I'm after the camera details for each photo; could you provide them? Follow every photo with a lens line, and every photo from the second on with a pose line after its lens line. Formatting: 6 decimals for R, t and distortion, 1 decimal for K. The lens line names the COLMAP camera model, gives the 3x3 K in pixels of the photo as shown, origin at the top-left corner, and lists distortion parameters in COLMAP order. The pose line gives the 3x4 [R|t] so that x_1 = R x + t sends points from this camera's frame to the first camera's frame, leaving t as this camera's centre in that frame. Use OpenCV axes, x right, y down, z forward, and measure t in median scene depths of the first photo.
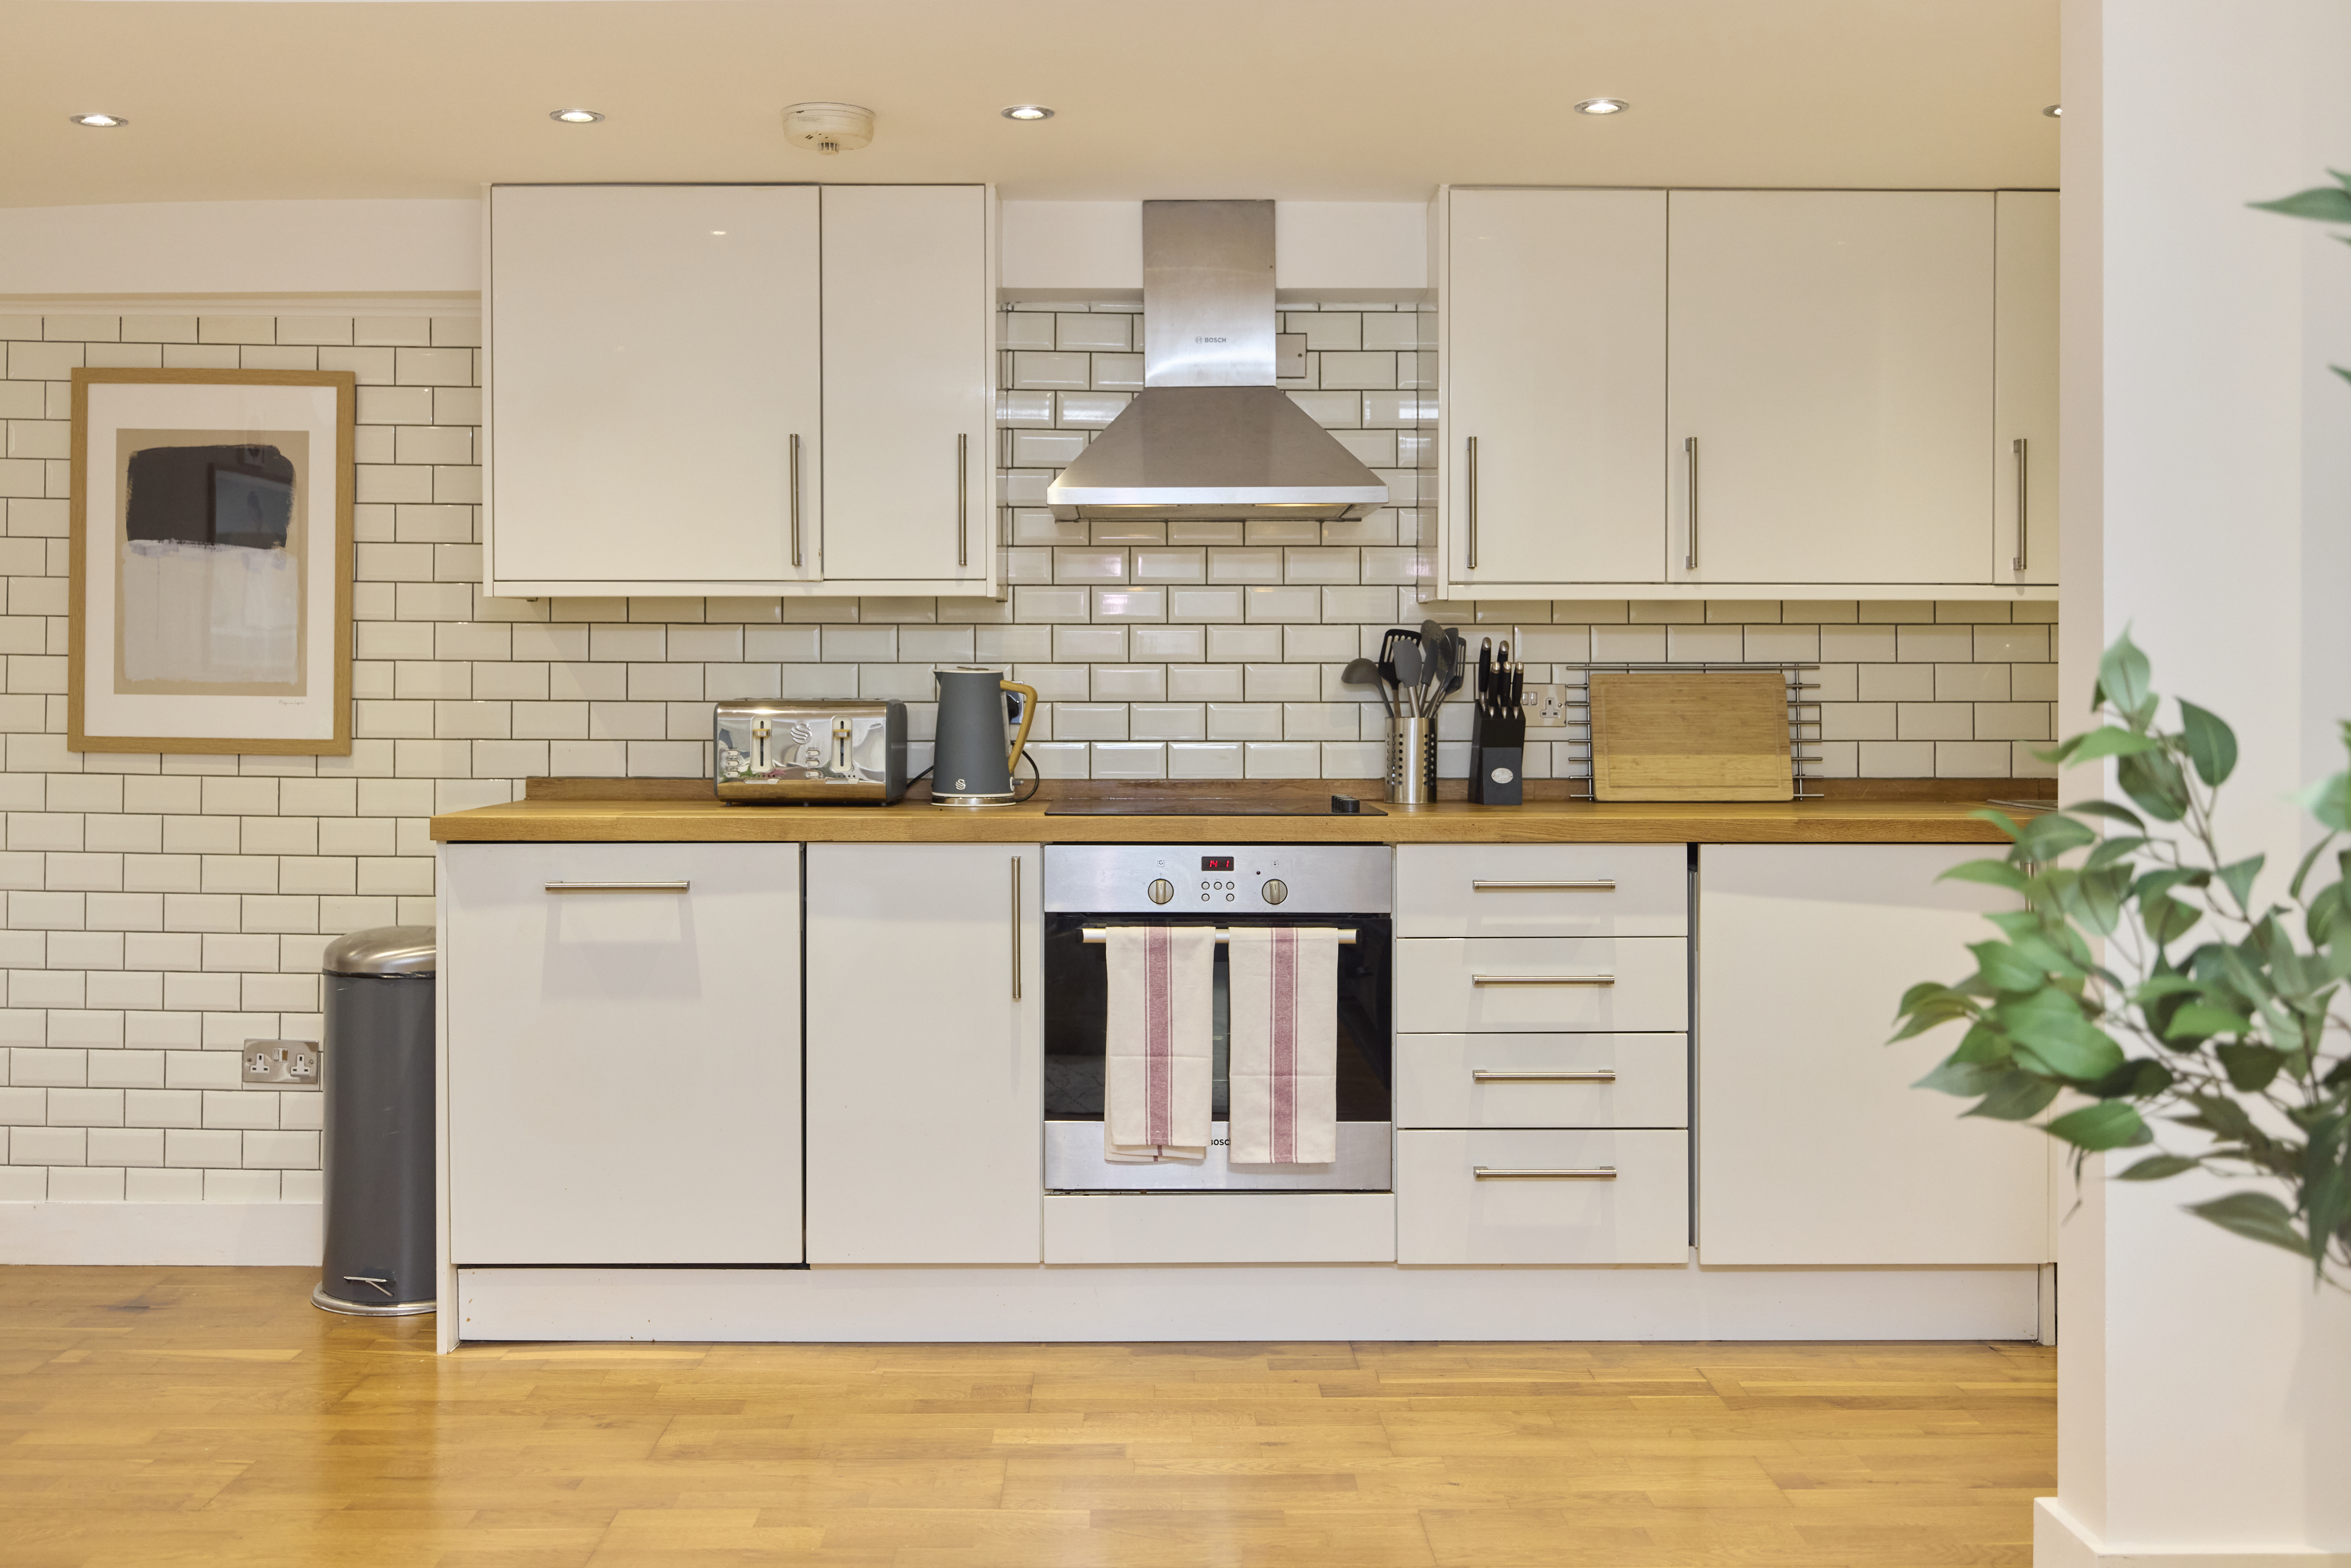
lens RADIAL K [[2366.7, 0, 1175.5], [0, 2366.7, 784.0], [0, 0, 1]] dist [0.003036, 0.001549]
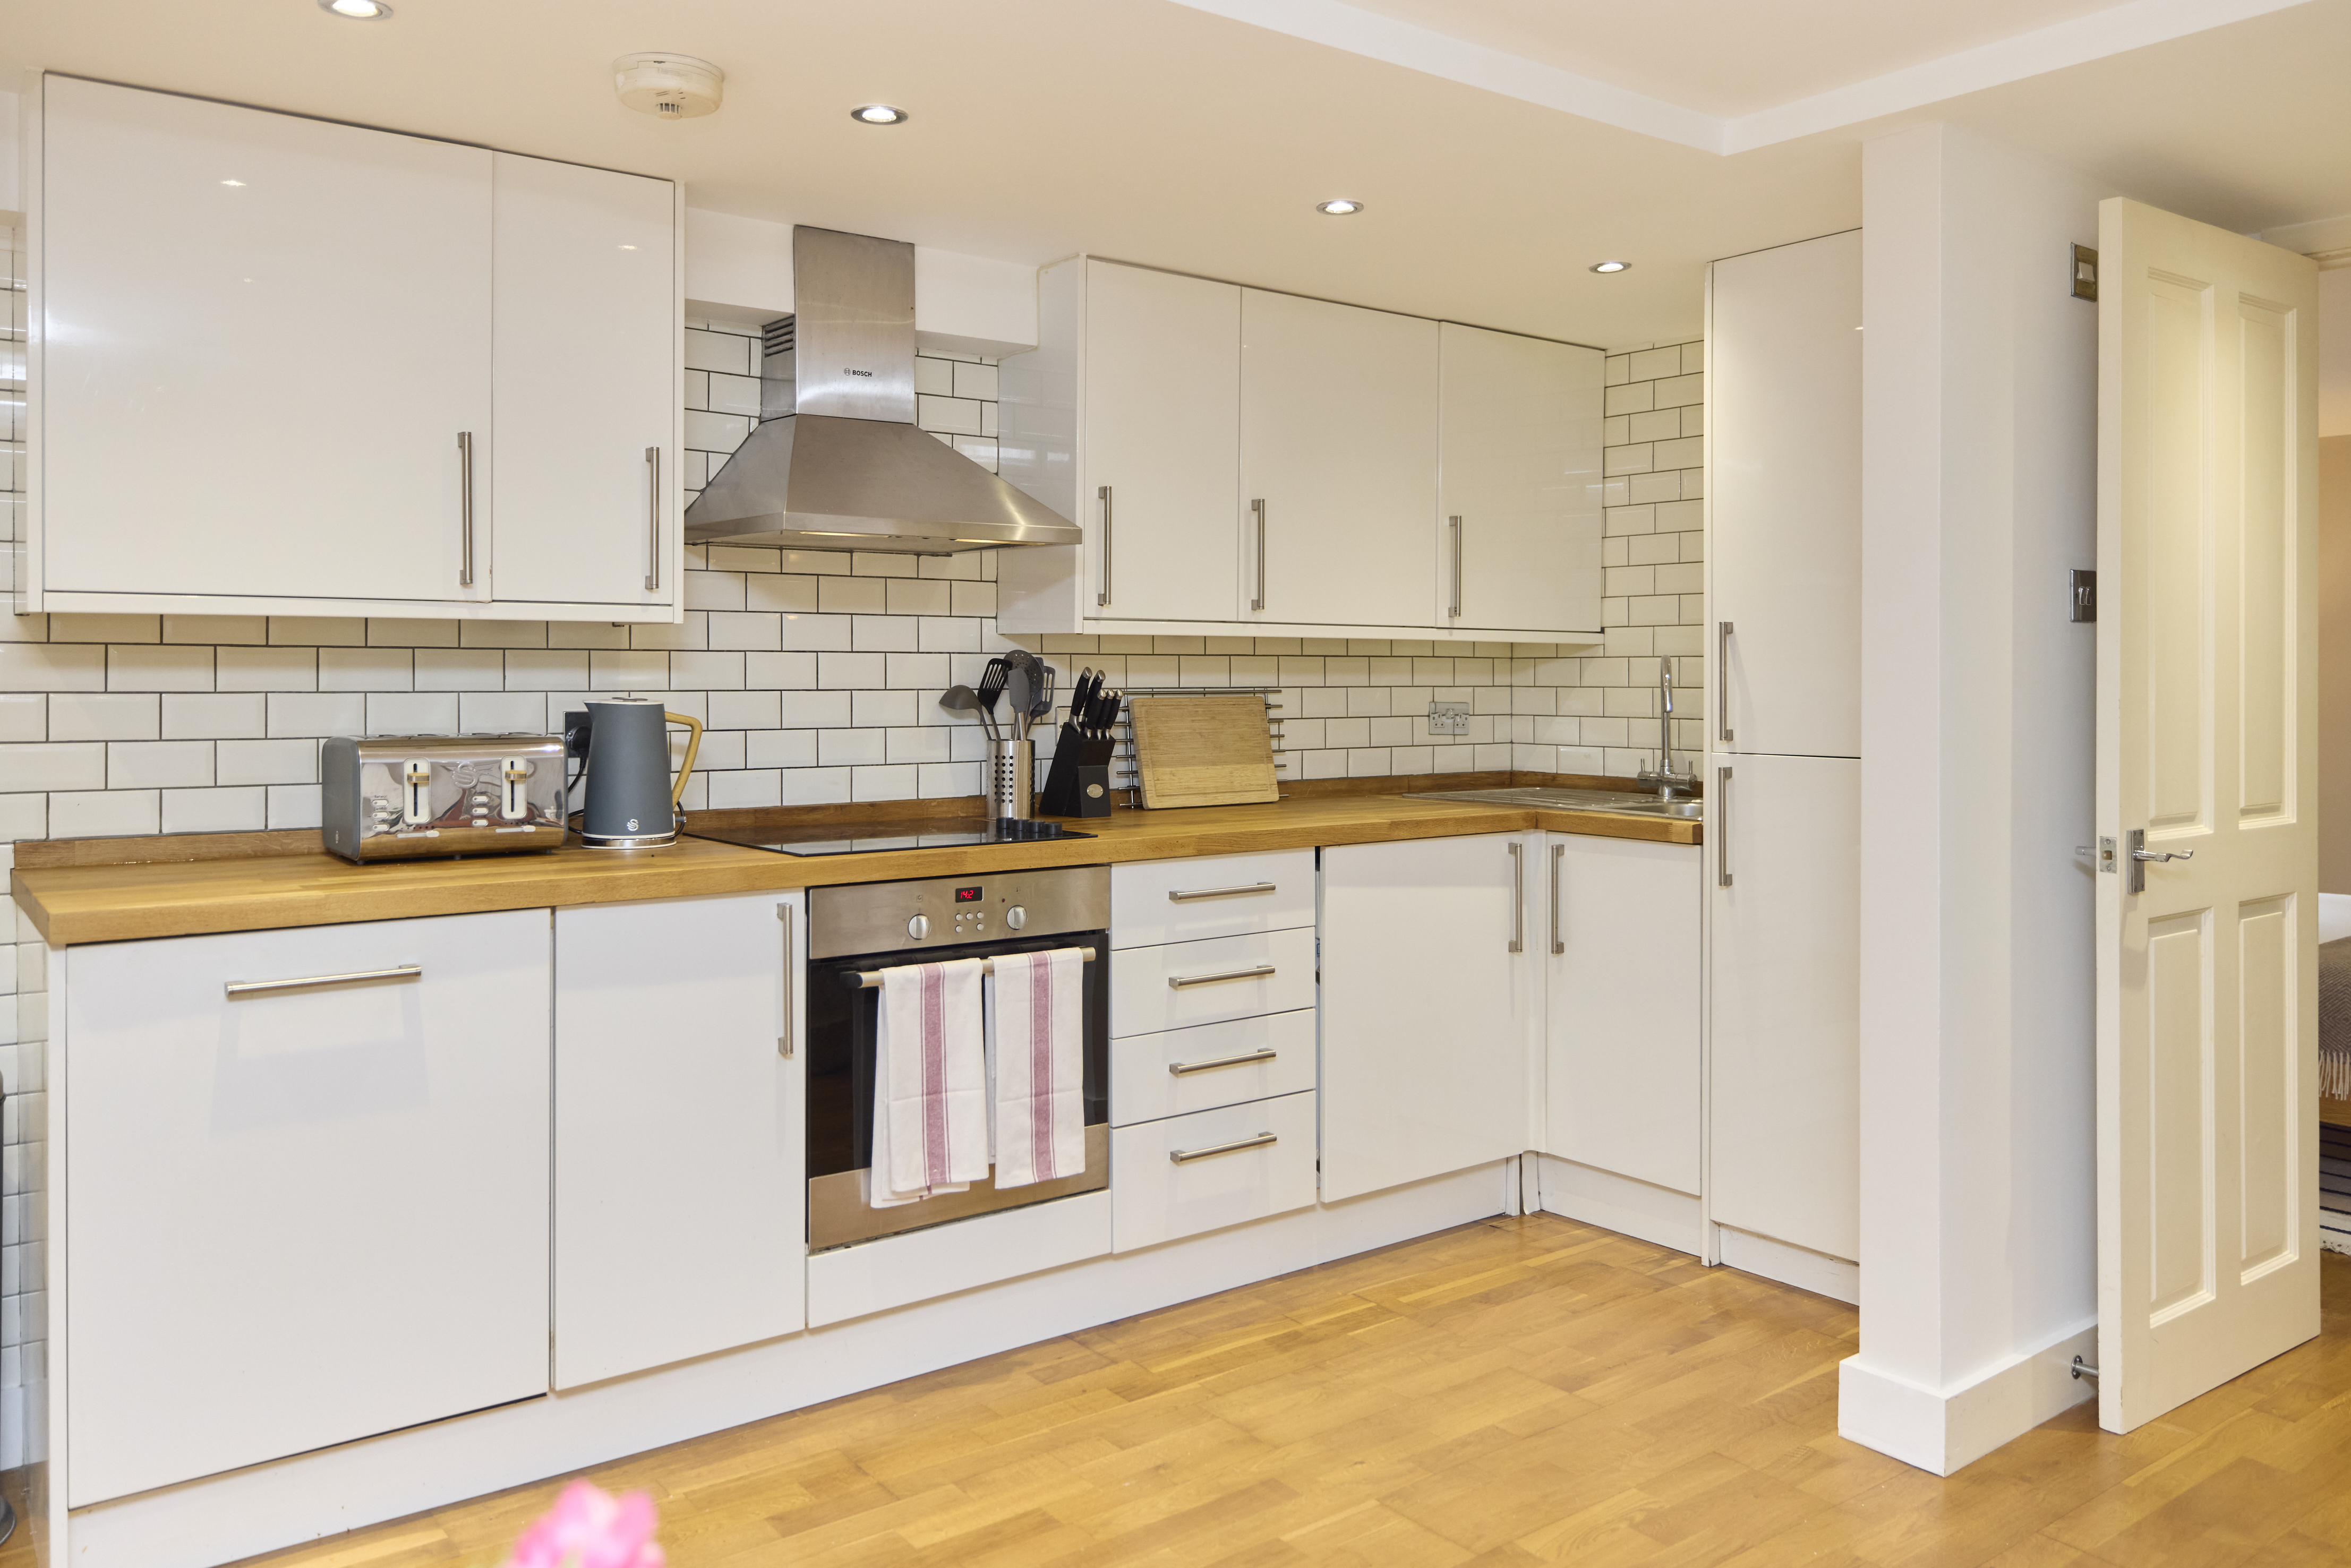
lens RADIAL K [[1767.9, 0, 1176.5], [0, 1767.9, 730.0], [0, 0, 1]] dist [-0.001837, -0.000893]
pose [[0.791388, -0.019713, 0.610997, -0.342955], [0.024916, 0.999690, -0.000019, -0.031605], [-0.610807, 0.015239, 0.791633, 0.321677]]
